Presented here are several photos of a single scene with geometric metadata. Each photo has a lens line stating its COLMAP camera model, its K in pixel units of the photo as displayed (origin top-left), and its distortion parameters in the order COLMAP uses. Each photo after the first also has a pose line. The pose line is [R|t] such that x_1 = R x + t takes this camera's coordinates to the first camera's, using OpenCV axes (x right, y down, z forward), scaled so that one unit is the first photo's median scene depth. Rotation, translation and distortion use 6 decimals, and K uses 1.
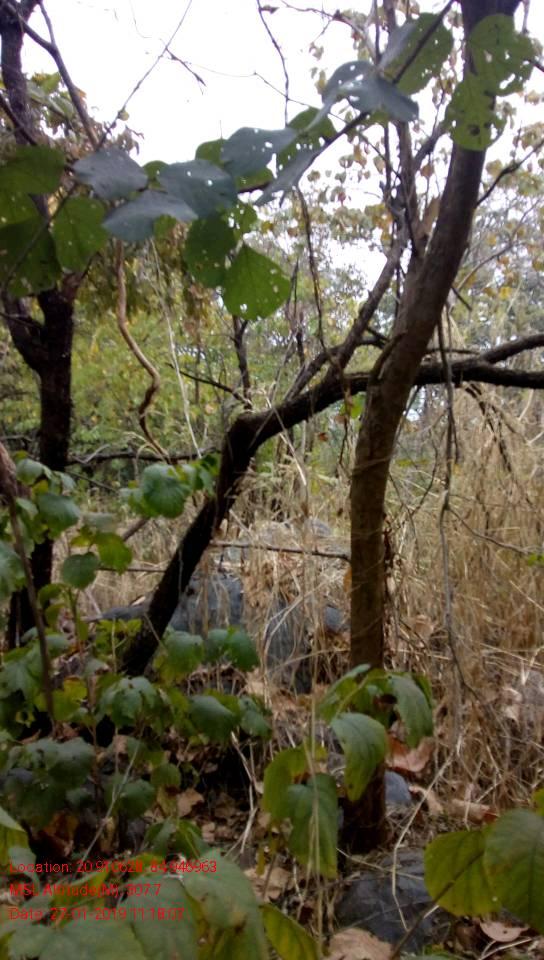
lens RADIAL K [[856.2, 0, 267.4], [0, 856.2, 481.9], [0, 0, 1]] dist [0.041011, -0.143351]
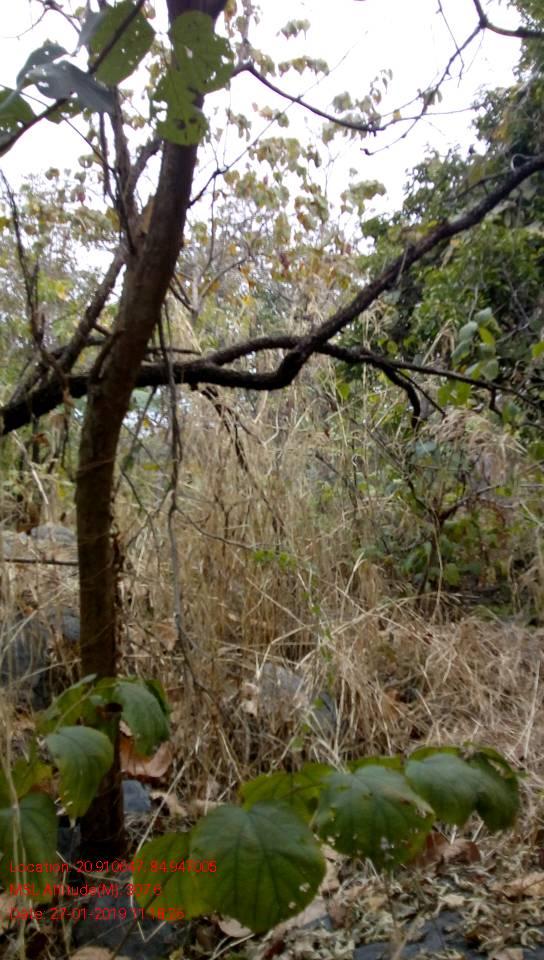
lens RADIAL K [[856.2, 0, 277.5], [0, 856.2, 482.3], [0, 0, 1]] dist [0.041011, -0.143351]
pose [[0.957070, -0.028092, 0.288493, 0.026851], [0.029859, 0.999553, -0.001725, 0.003728], [-0.288315, 0.010266, 0.957481, 0.008857]]
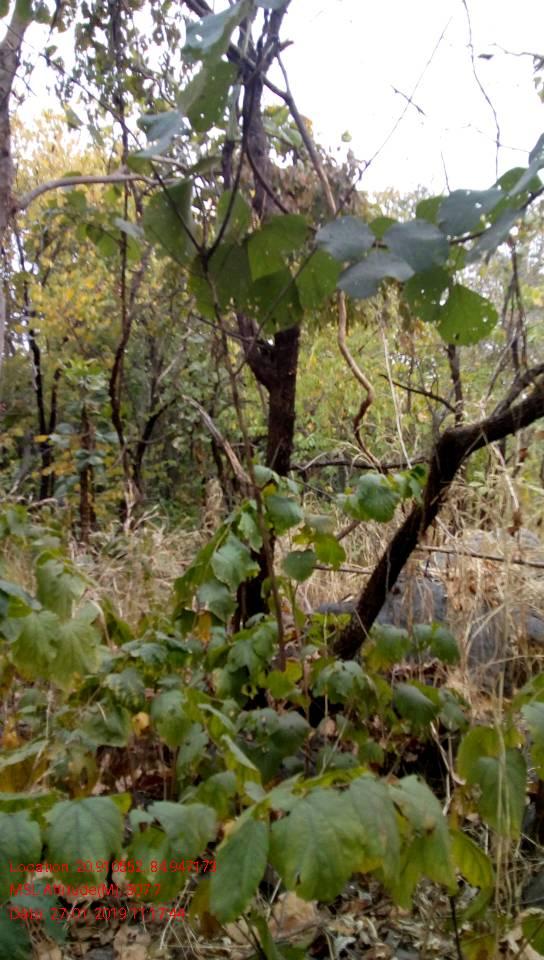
lens RADIAL K [[856.2, 0, 278.9], [0, 856.2, 482.4], [0, 0, 1]] dist [0.041011, -0.143351]
pose [[0.973337, 0.031087, -0.227263, 0.006738], [-0.032462, 0.999470, -0.002312, -0.001832], [0.227071, 0.009627, 0.973831, -0.089097]]
